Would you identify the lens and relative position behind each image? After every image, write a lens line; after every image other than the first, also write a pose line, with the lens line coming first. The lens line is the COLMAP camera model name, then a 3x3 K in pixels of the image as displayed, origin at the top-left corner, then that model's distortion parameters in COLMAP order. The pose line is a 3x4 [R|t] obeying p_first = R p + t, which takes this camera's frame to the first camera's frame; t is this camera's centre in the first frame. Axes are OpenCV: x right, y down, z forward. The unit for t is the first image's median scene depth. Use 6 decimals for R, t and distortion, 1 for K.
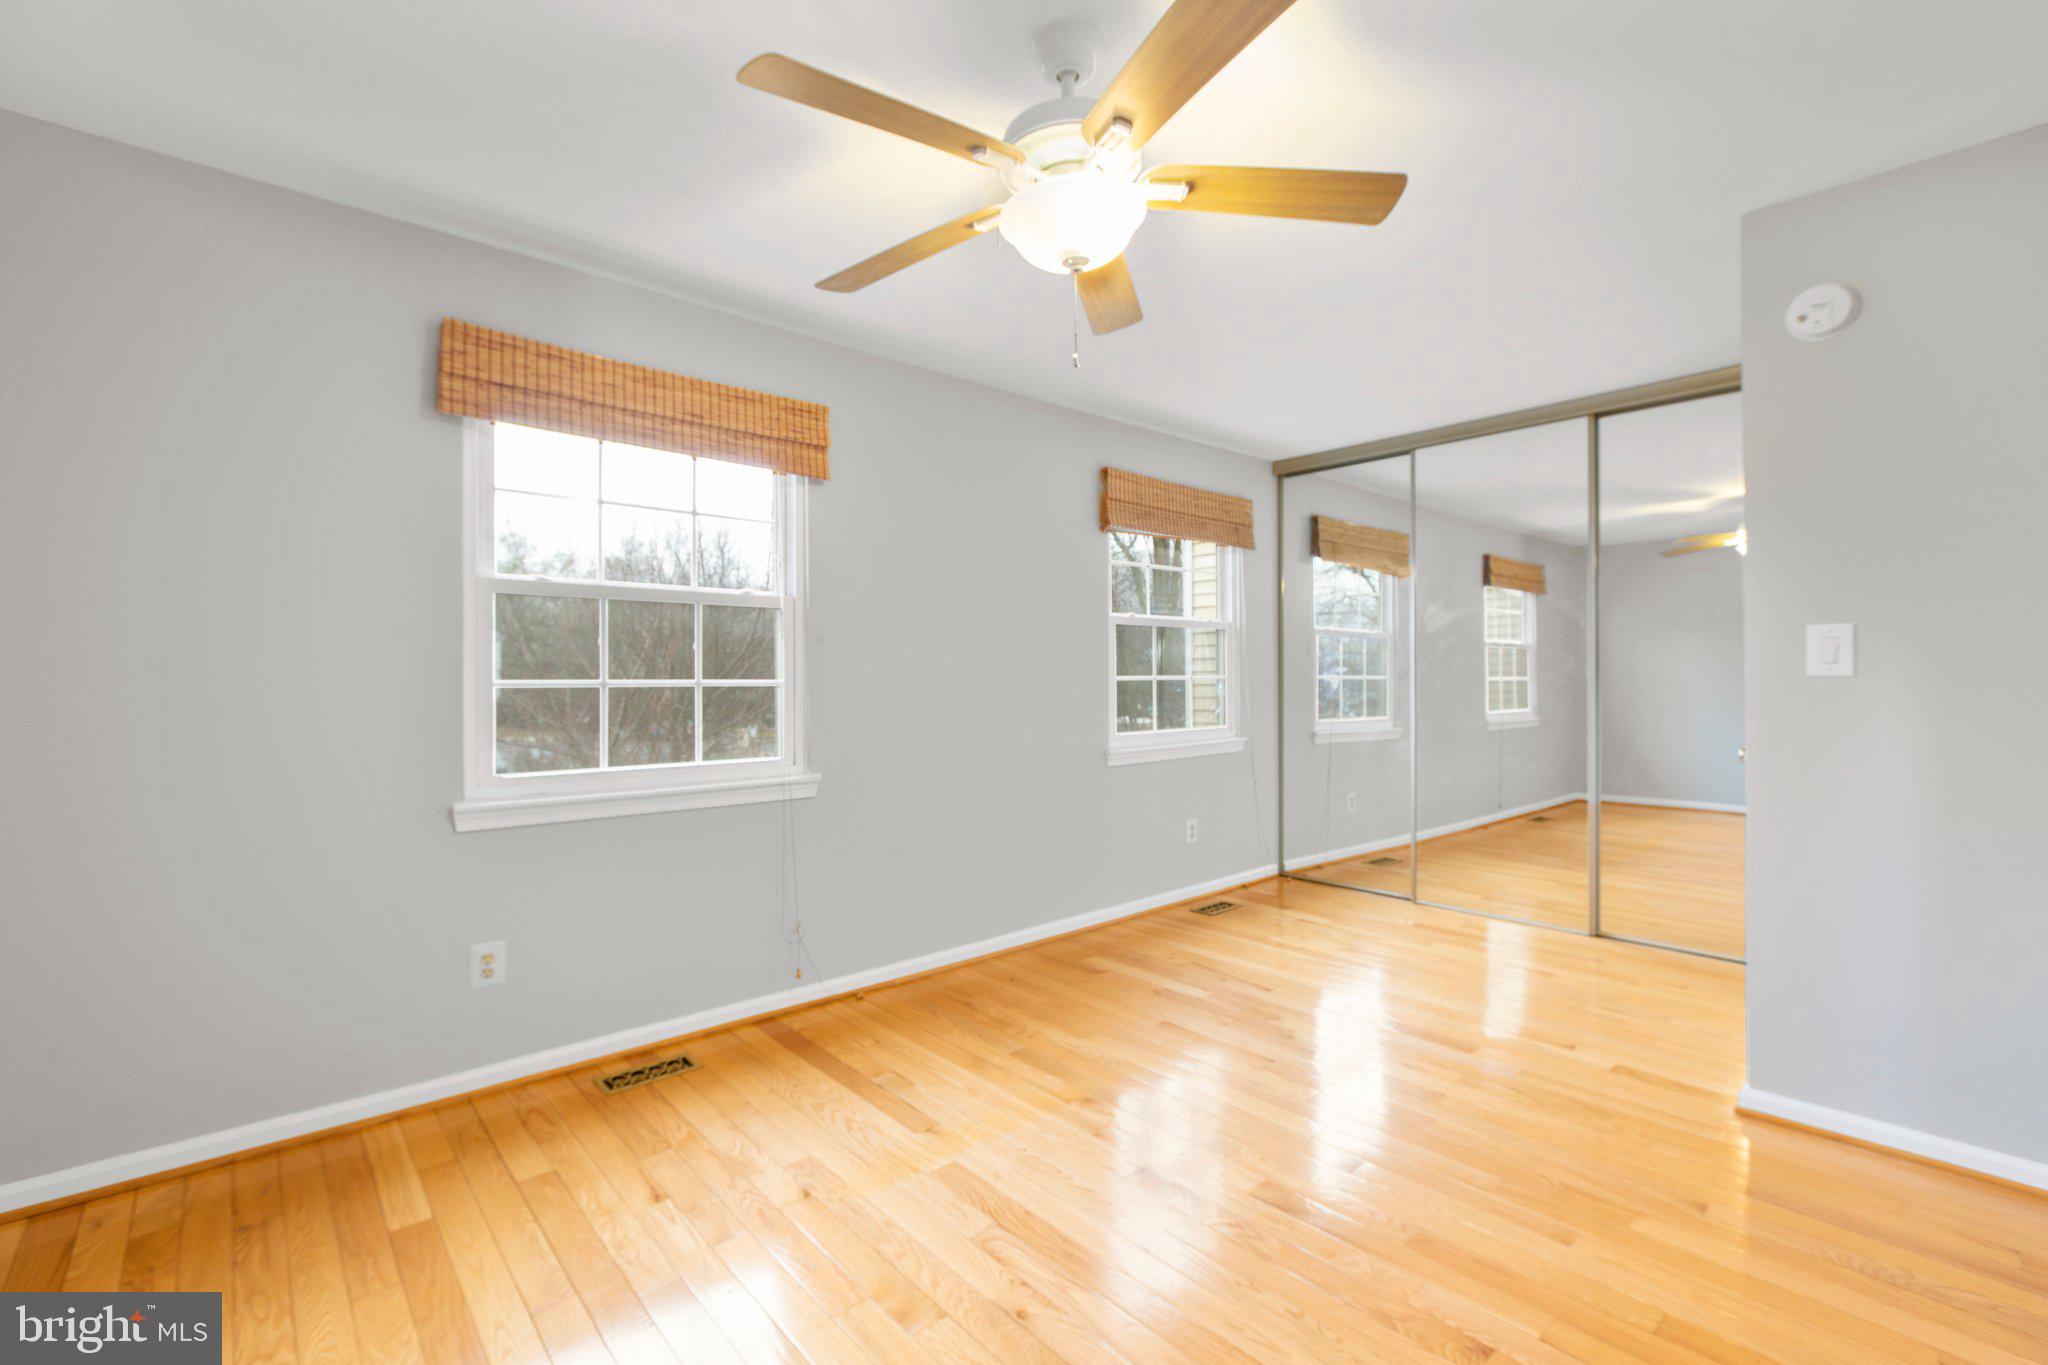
lens RADIAL K [[927.6, 0, 1037.6], [0, 927.6, 679.0], [0, 0, 1]] dist [0.010074, -0.000432]
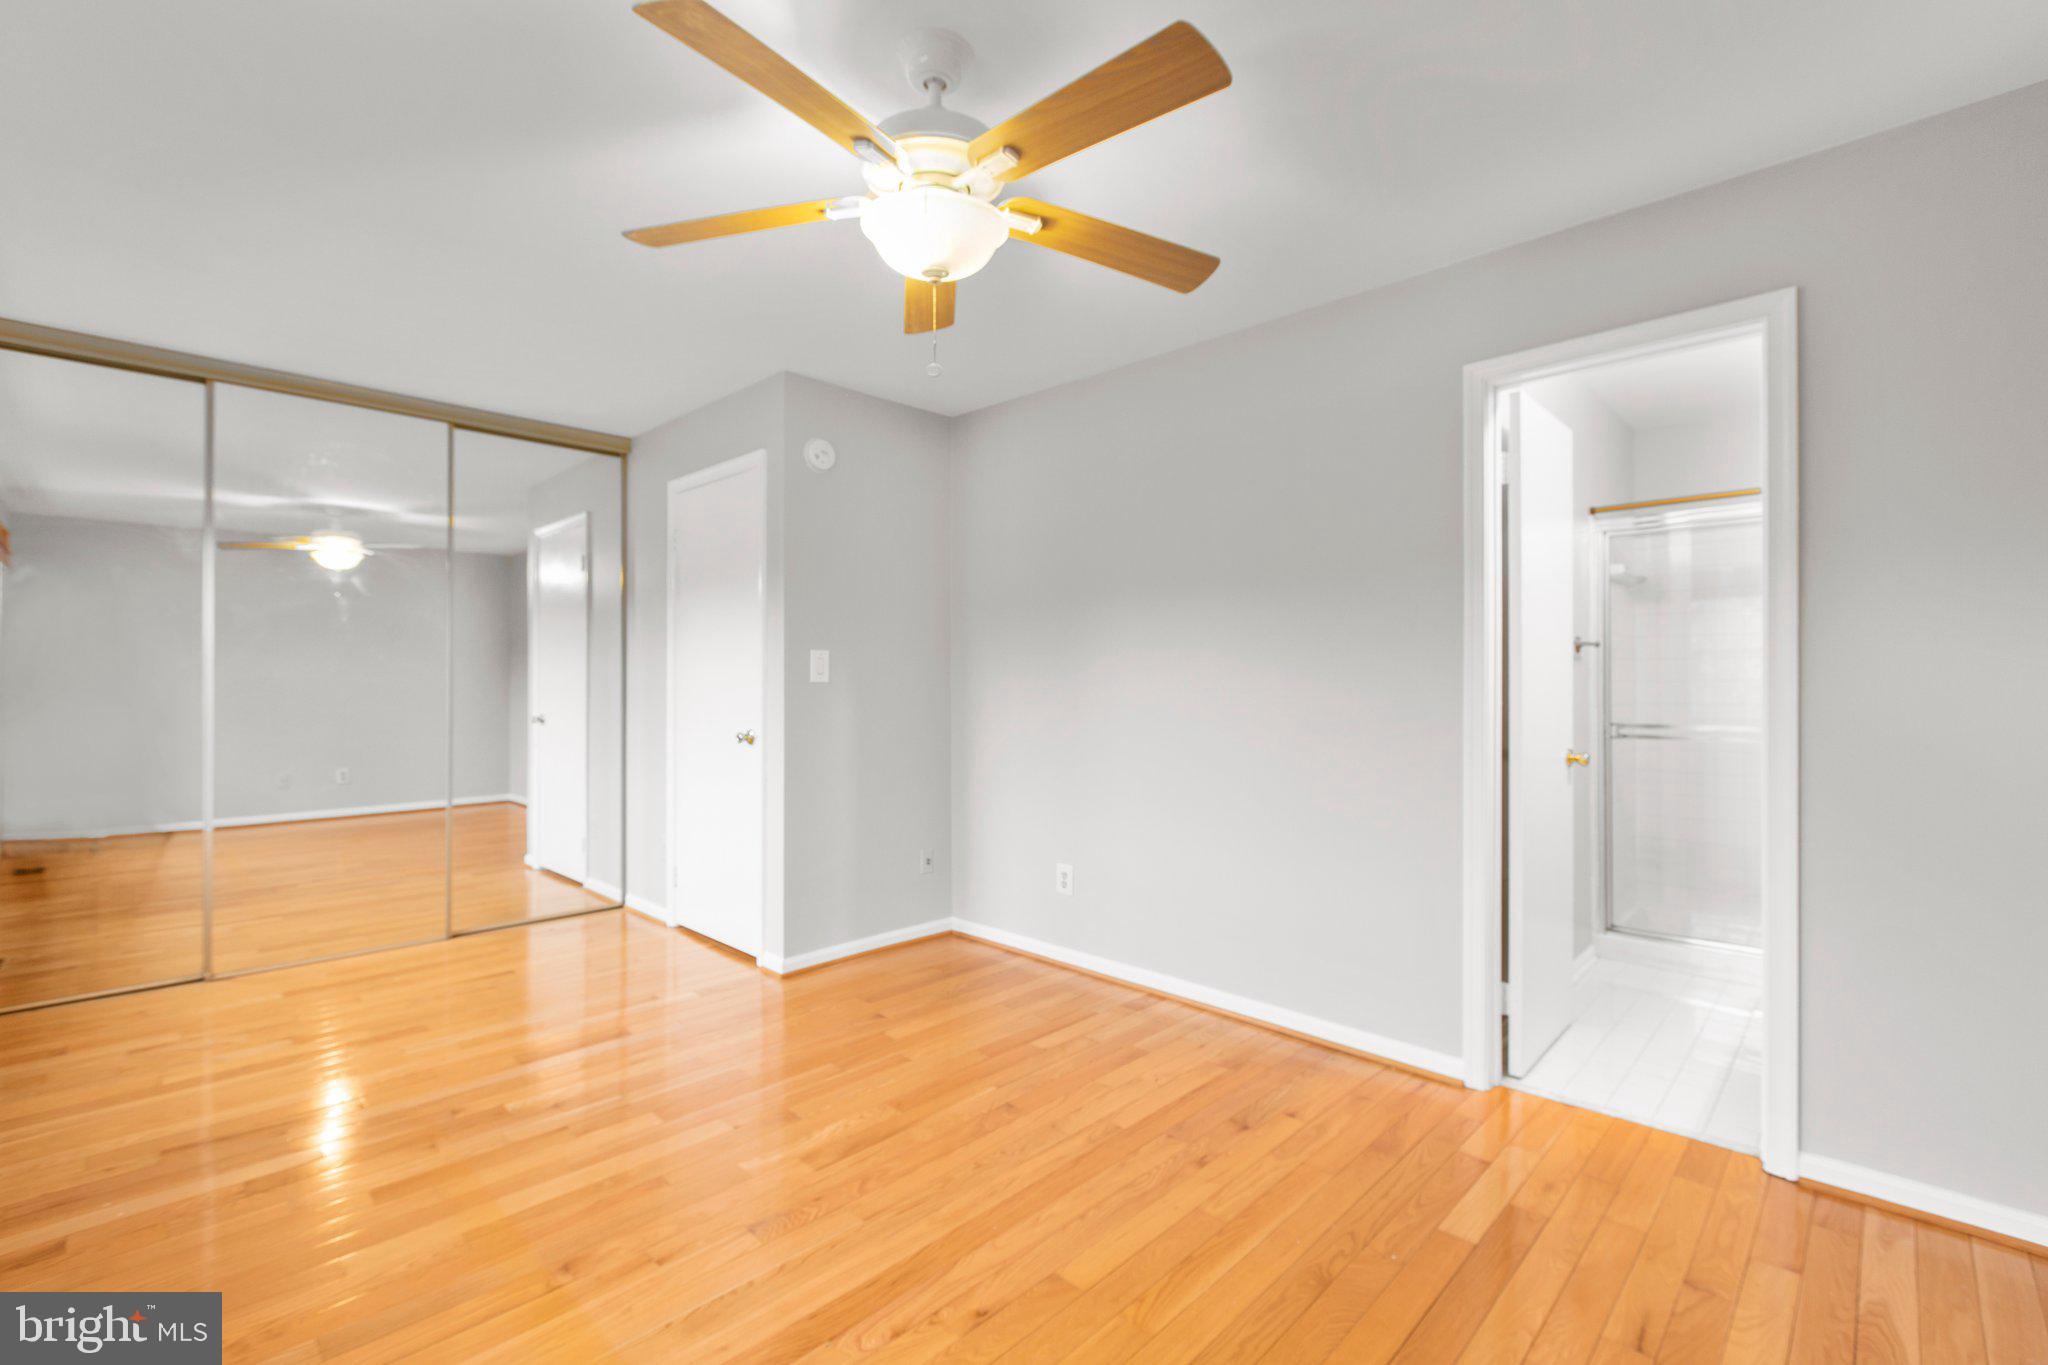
lens RADIAL K [[927.6, 0, 1028.3], [0, 927.6, 685.6], [0, 0, 1]] dist [0.010074, -0.000432]
pose [[-0.110732, 0.005687, 0.993834, -0.779042], [-0.002472, 0.999979, -0.005998, 0.011236], [-0.993847, -0.003121, -0.110715, 0.811115]]
